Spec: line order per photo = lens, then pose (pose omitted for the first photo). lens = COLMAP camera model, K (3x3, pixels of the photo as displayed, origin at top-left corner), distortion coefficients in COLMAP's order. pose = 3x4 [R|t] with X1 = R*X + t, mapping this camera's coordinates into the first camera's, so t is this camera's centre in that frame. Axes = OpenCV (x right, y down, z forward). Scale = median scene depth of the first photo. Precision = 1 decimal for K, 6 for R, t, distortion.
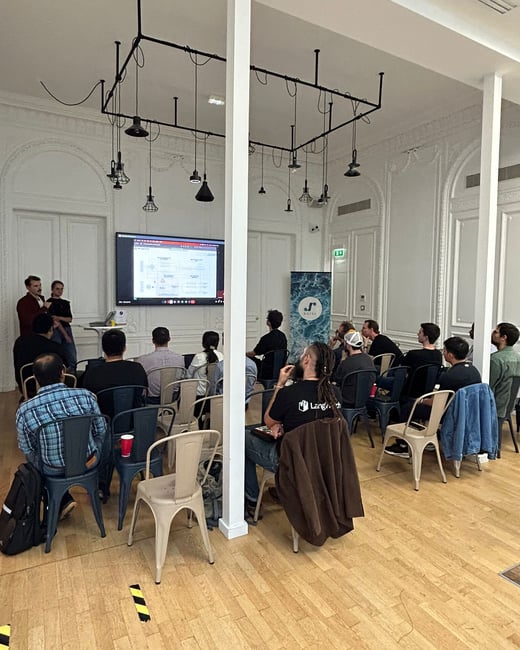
lens RADIAL K [[427.4, 0, 259.8], [0, 427.4, 317.5], [0, 0, 1]] dist [-0.001530, -0.009809]
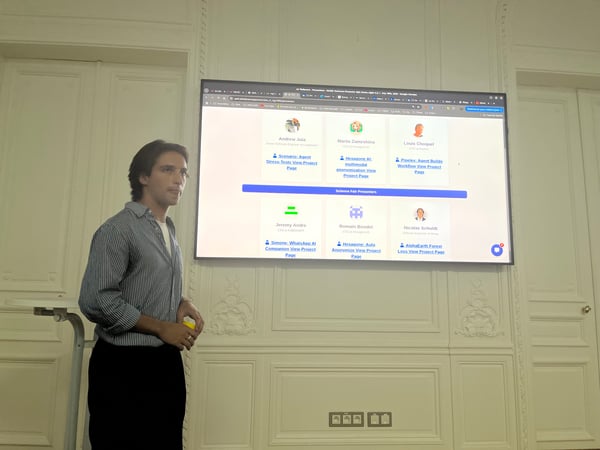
lens RADIAL K [[465.4, 0, 301.4], [0, 465.4, 228.4], [0, 0, 1]] dist [0.032071, -0.034865]
pose [[0.910477, -0.062574, -0.408798, -0.076548], [-0.028243, 0.976771, -0.212416, 0.032502], [0.412593, 0.204946, 0.887561, 0.687809]]
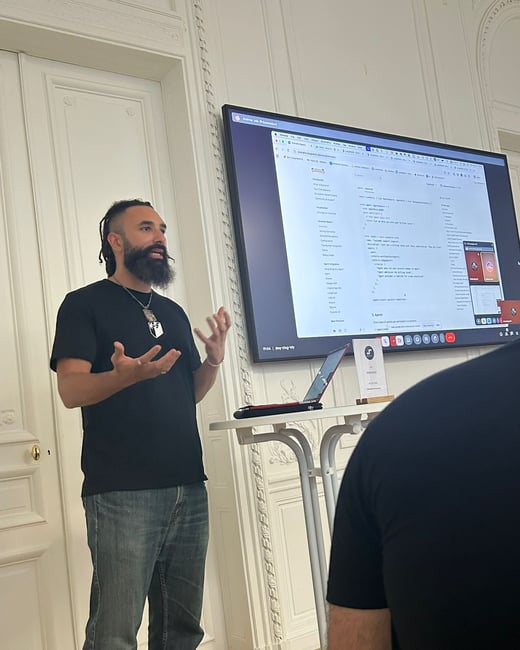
lens RADIAL K [[689.6, 0, 258.2], [0, 689.6, 347.3], [0, 0, 1]] dist [0.013680, 0.000000]
pose [[0.985263, -0.128553, 0.112834, -0.396053], [0.145716, 0.976286, -0.160100, 0.033843], [-0.089577, 0.174182, 0.980631, 0.592118]]
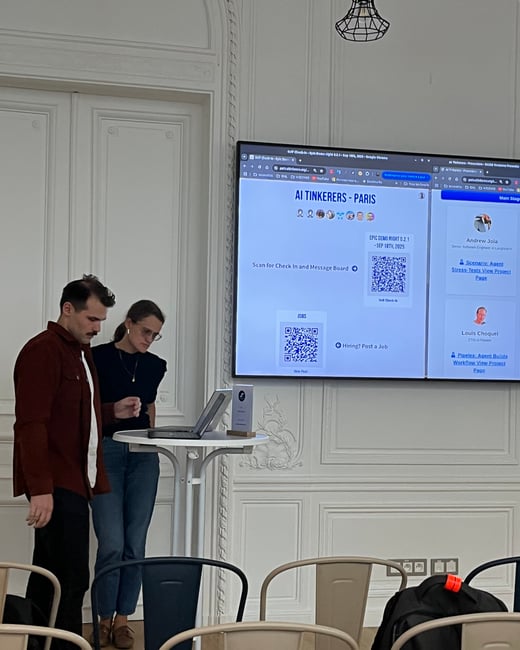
lens RADIAL K [[1063.6, 0, 255.4], [0, 1063.6, 345.9], [0, 0, 1]] dist [0.059386, 0.000000]
pose [[0.961574, 0.000694, -0.274546, -0.113097], [-0.026559, 0.995542, -0.090502, 0.019179], [0.273259, 0.094316, 0.957306, 0.281291]]
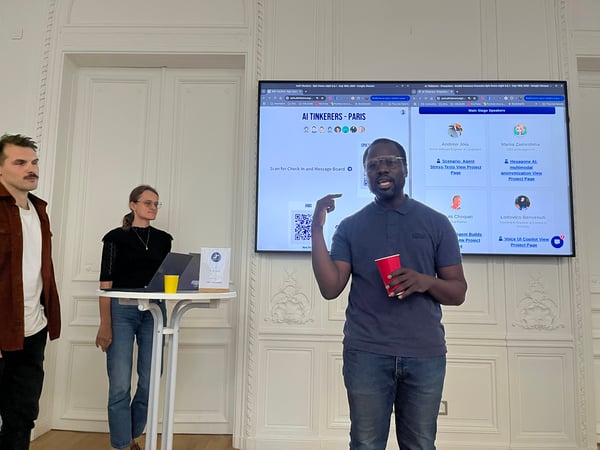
lens RADIAL K [[447.2, 0, 295.7], [0, 447.2, 234.1], [0, 0, 1]] dist [0.047438, -0.060103]
pose [[0.861283, -0.057502, -0.504862, -0.087689], [-0.040097, 0.982787, -0.180341, 0.031823], [0.506541, 0.175568, 0.844152, 0.681358]]
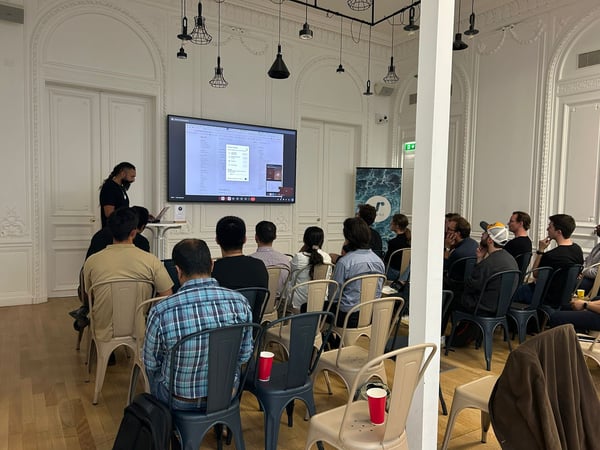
lens RADIAL K [[447.2, 0, 297.0], [0, 447.2, 229.4], [0, 0, 1]] dist [0.047438, -0.060103]
pose [[0.998358, 0.001984, 0.057242, -0.134131], [-0.002090, 0.999996, 0.001799, 0.026465], [-0.057238, -0.001915, 0.998359, 0.094917]]
